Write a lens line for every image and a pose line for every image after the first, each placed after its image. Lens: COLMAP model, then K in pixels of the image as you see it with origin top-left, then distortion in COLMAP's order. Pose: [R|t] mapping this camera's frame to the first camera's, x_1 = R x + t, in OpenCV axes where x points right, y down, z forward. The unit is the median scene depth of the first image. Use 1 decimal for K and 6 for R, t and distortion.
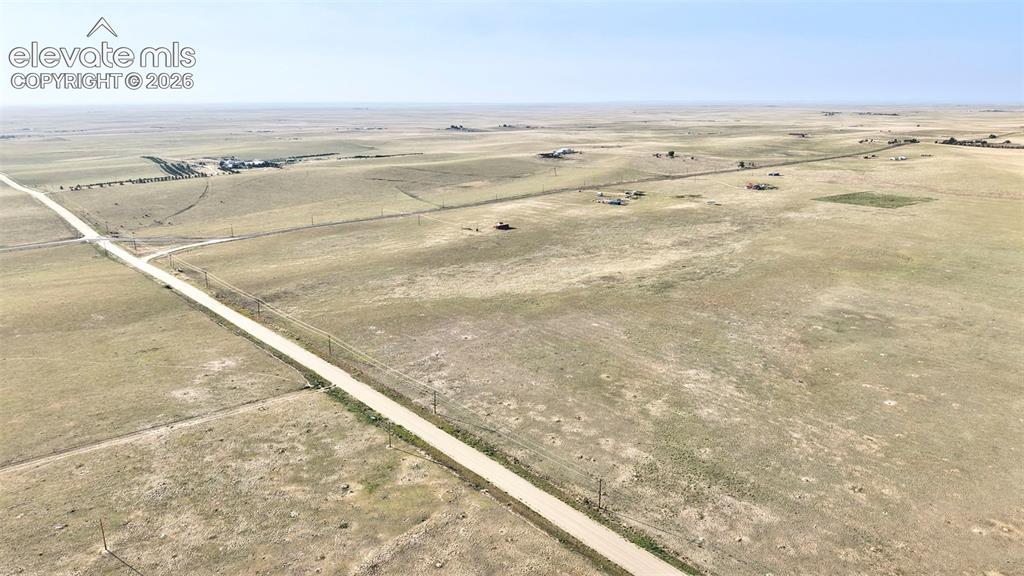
lens RADIAL K [[672.8, 0, 514.5], [0, 672.8, 281.9], [0, 0, 1]] dist [0.022308, -0.024941]
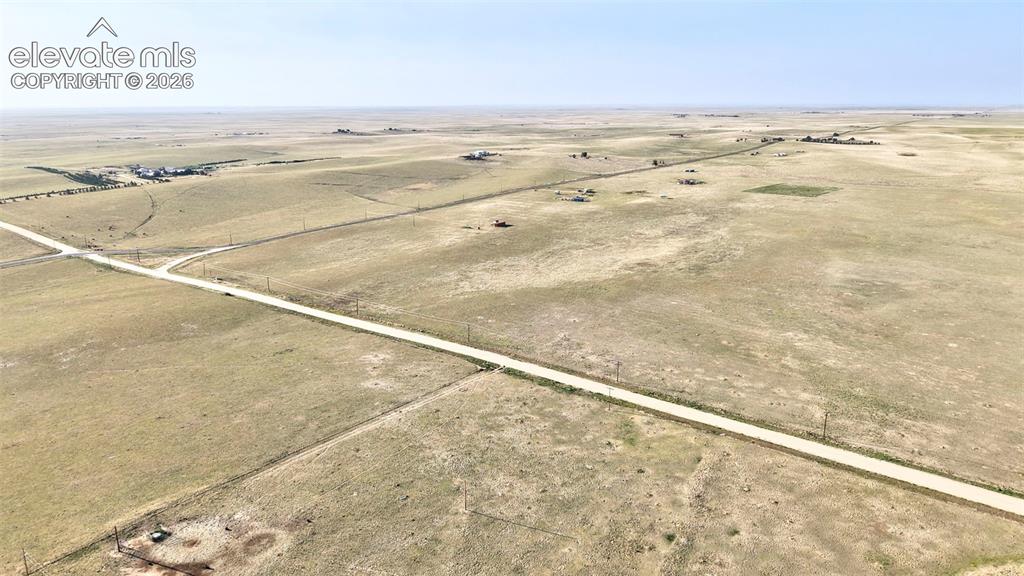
lens RADIAL K [[672.8, 0, 513.4], [0, 672.8, 289.2], [0, 0, 1]] dist [0.022308, -0.024941]
pose [[0.979726, -0.055713, 0.192438, -0.339980], [0.054767, 0.998447, 0.010237, 0.014431], [-0.192710, 0.000510, 0.981256, -0.043849]]
